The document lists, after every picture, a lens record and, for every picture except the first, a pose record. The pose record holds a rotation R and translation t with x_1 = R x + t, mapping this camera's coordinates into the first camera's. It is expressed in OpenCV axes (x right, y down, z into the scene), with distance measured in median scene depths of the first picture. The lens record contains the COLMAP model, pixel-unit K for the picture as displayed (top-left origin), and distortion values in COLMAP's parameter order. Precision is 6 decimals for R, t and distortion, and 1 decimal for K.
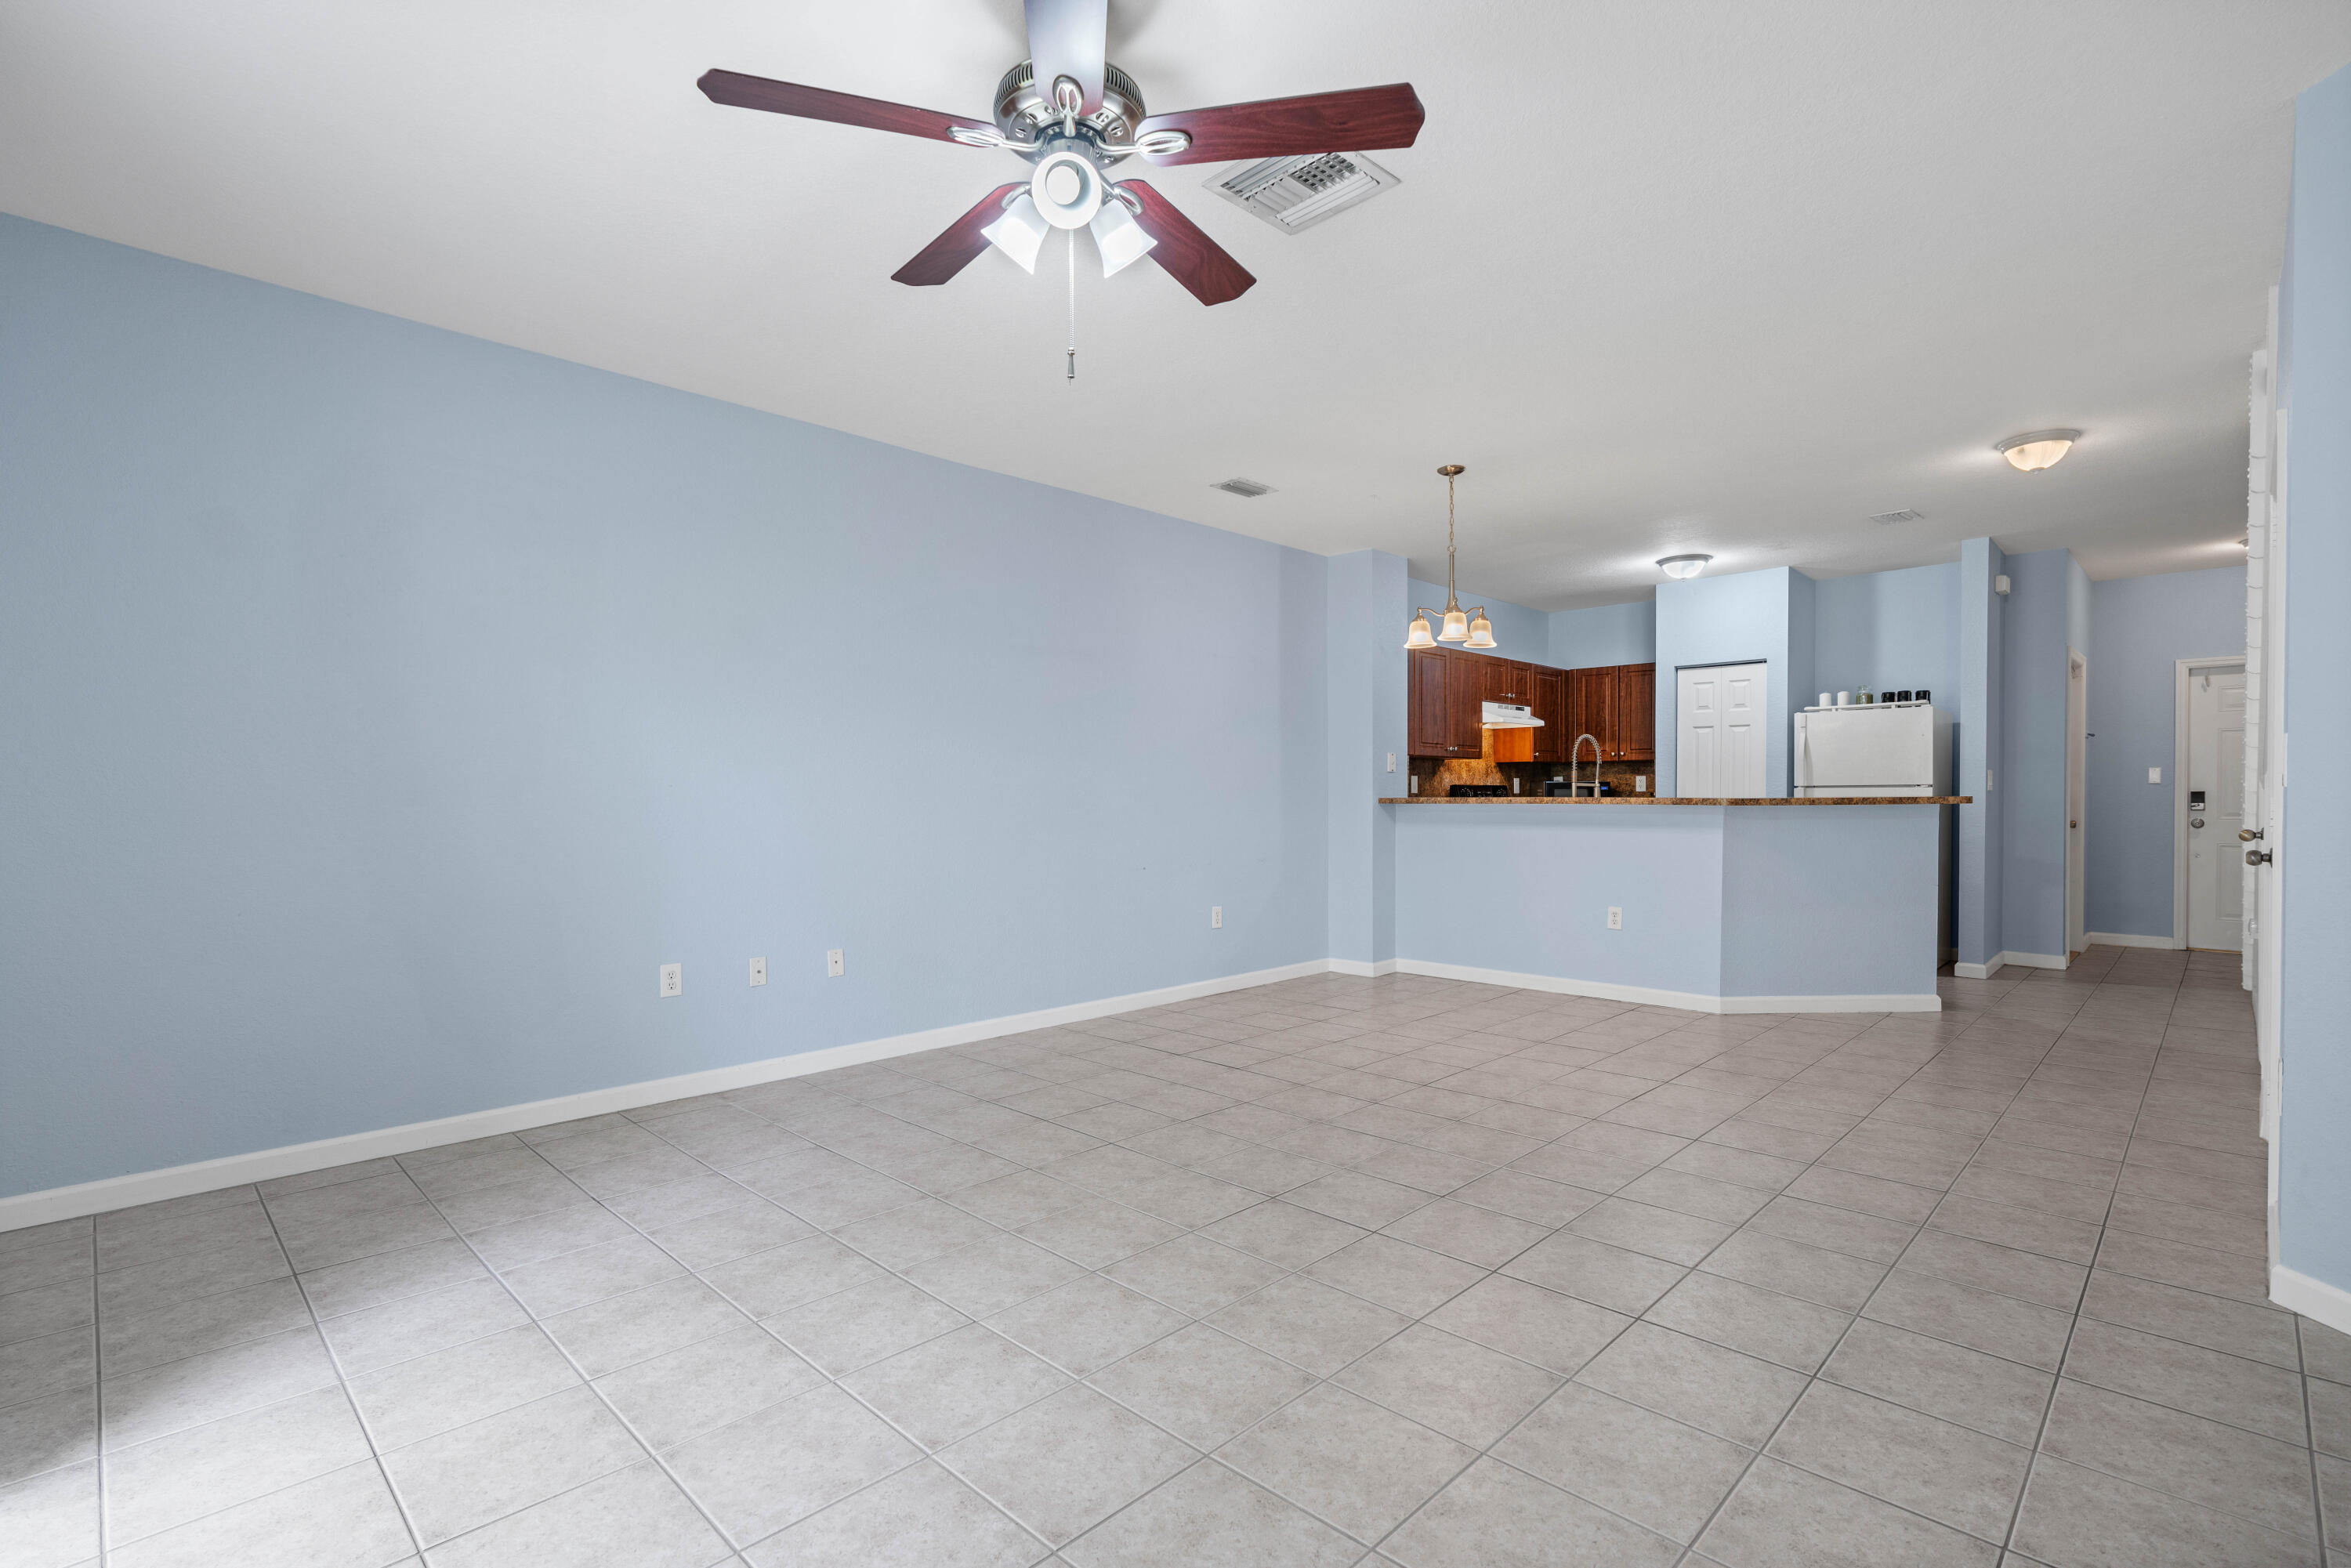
lens RADIAL K [[1065.8, 0, 1165.5], [0, 1065.8, 782.7], [0, 0, 1]] dist [0.009176, 0.000688]
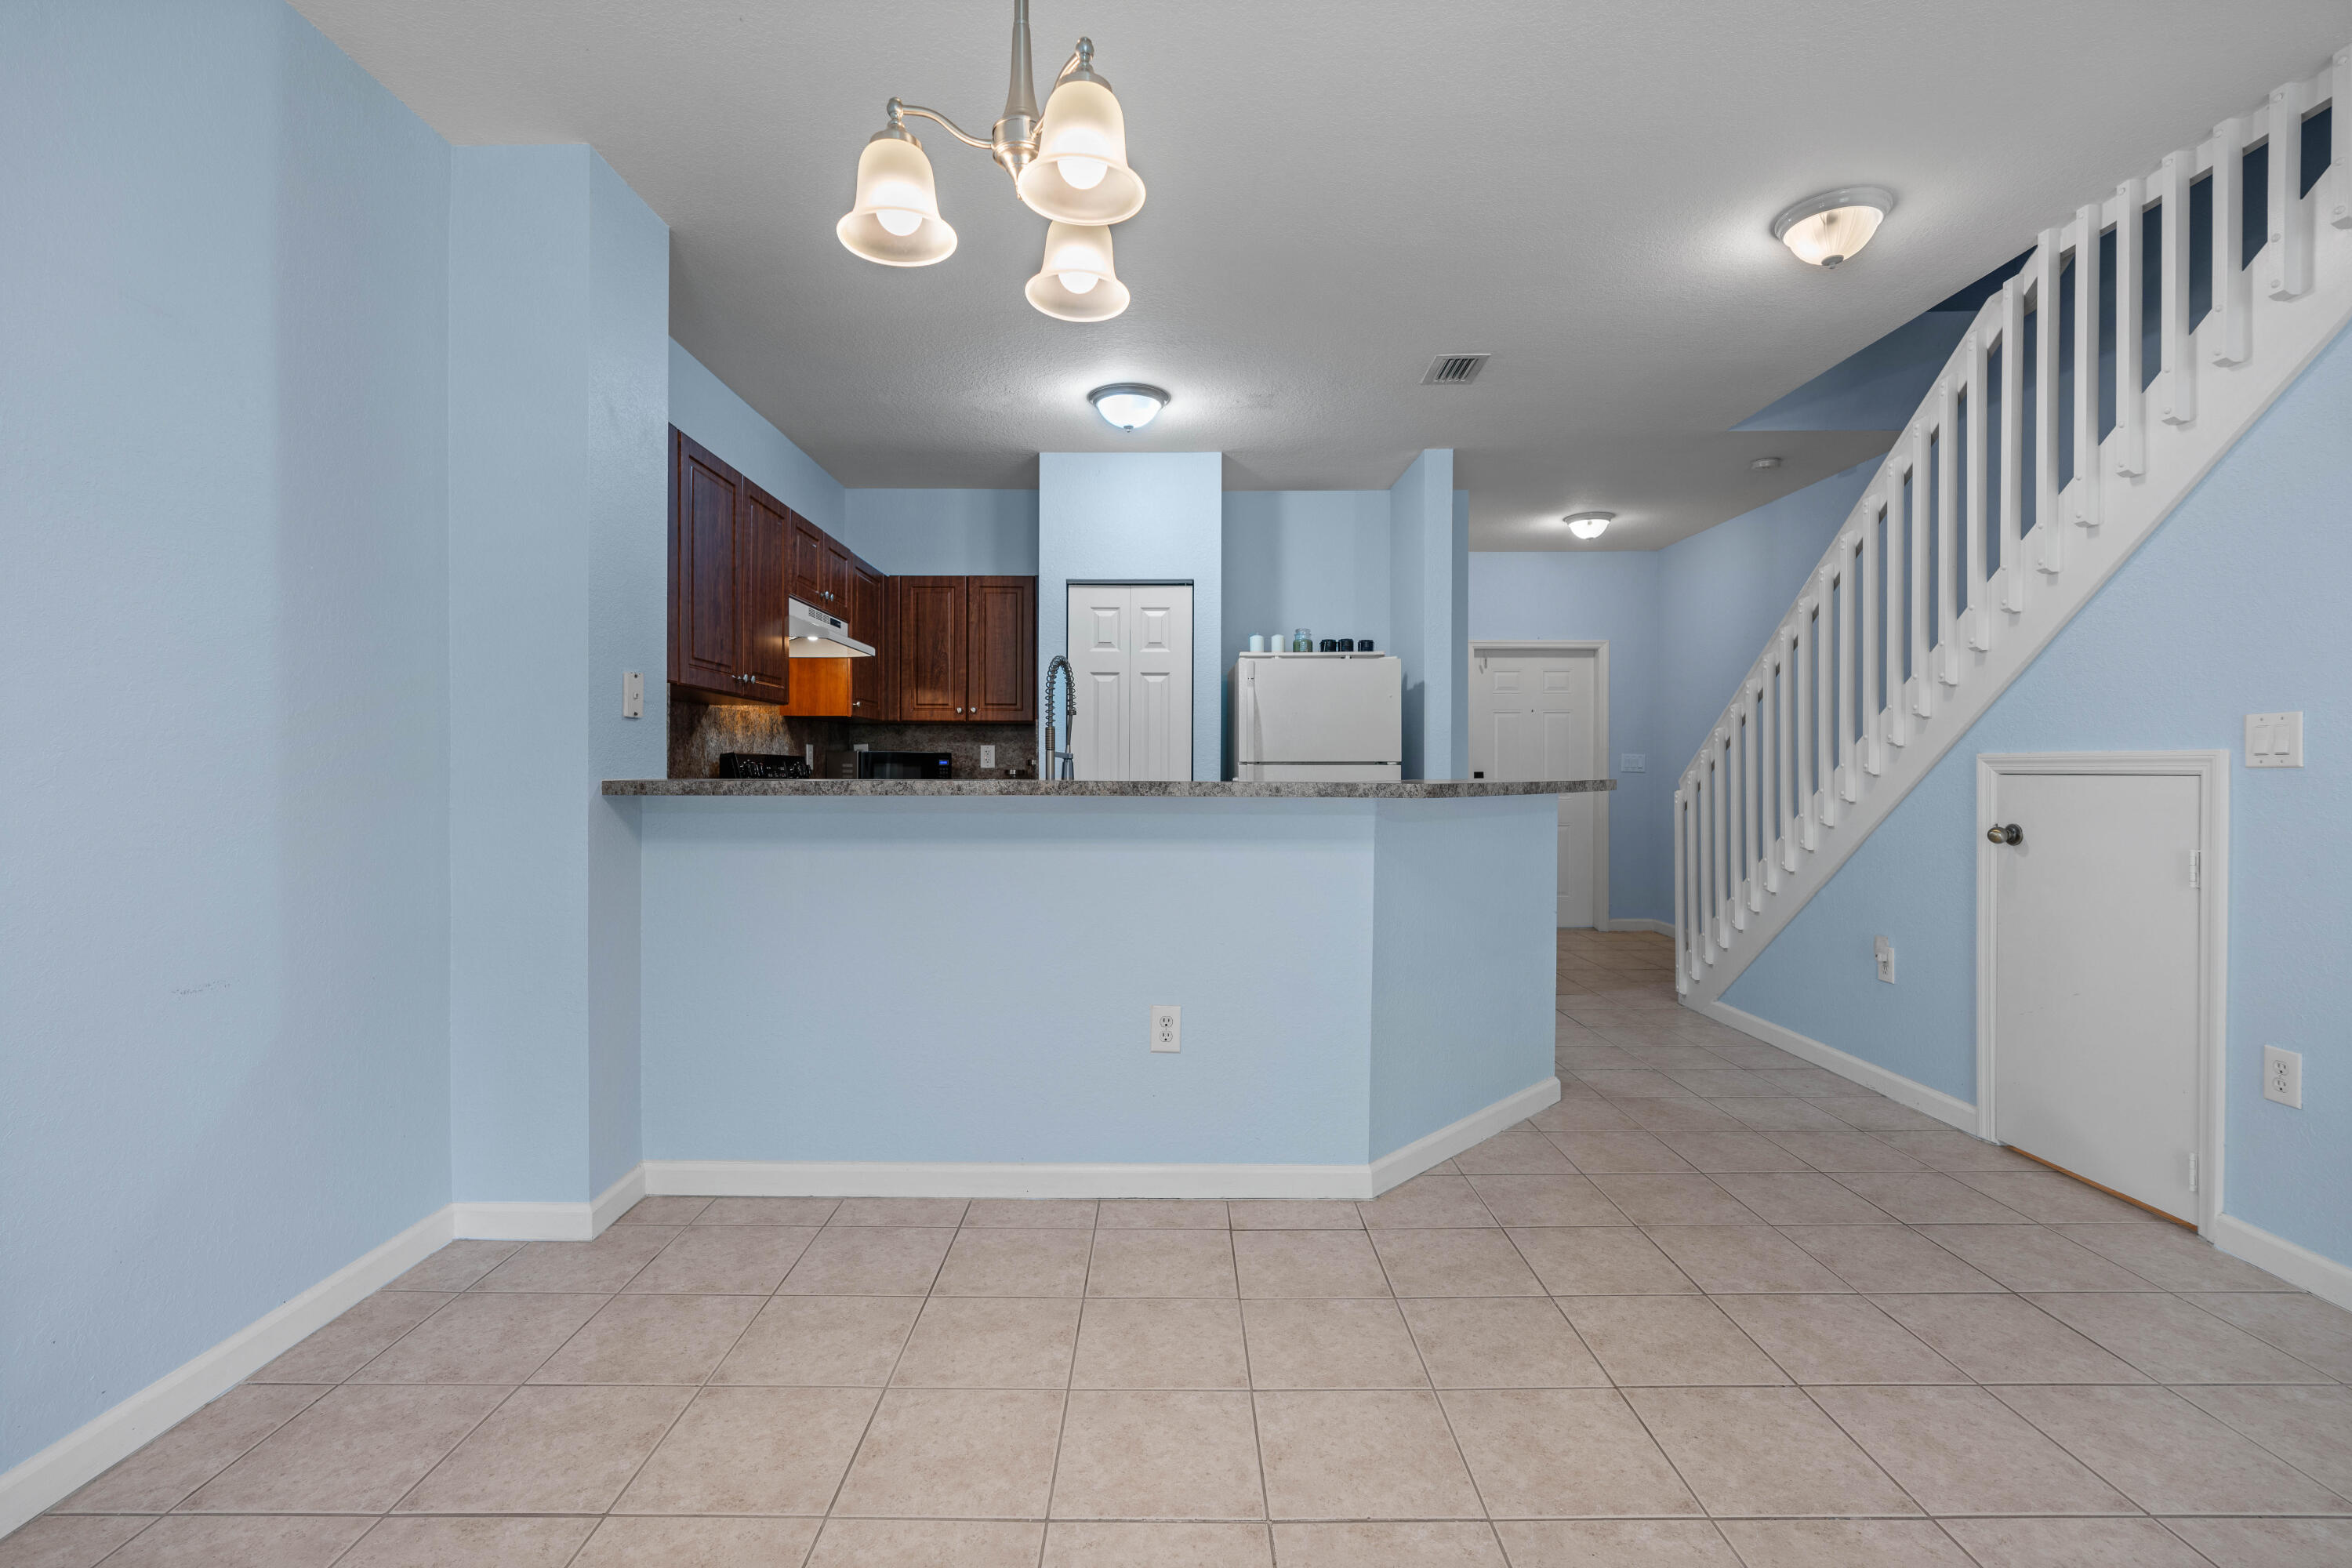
lens RADIAL K [[1066.2, 0, 1166.0], [0, 1066.2, 782.7], [0, 0, 1]] dist [0.009176, 0.000688]
pose [[0.714020, -0.002280, 0.700122, 0.060746], [-0.012531, 0.999793, 0.016037, 0.005230], [-0.700013, -0.020224, 0.713843, 0.489800]]
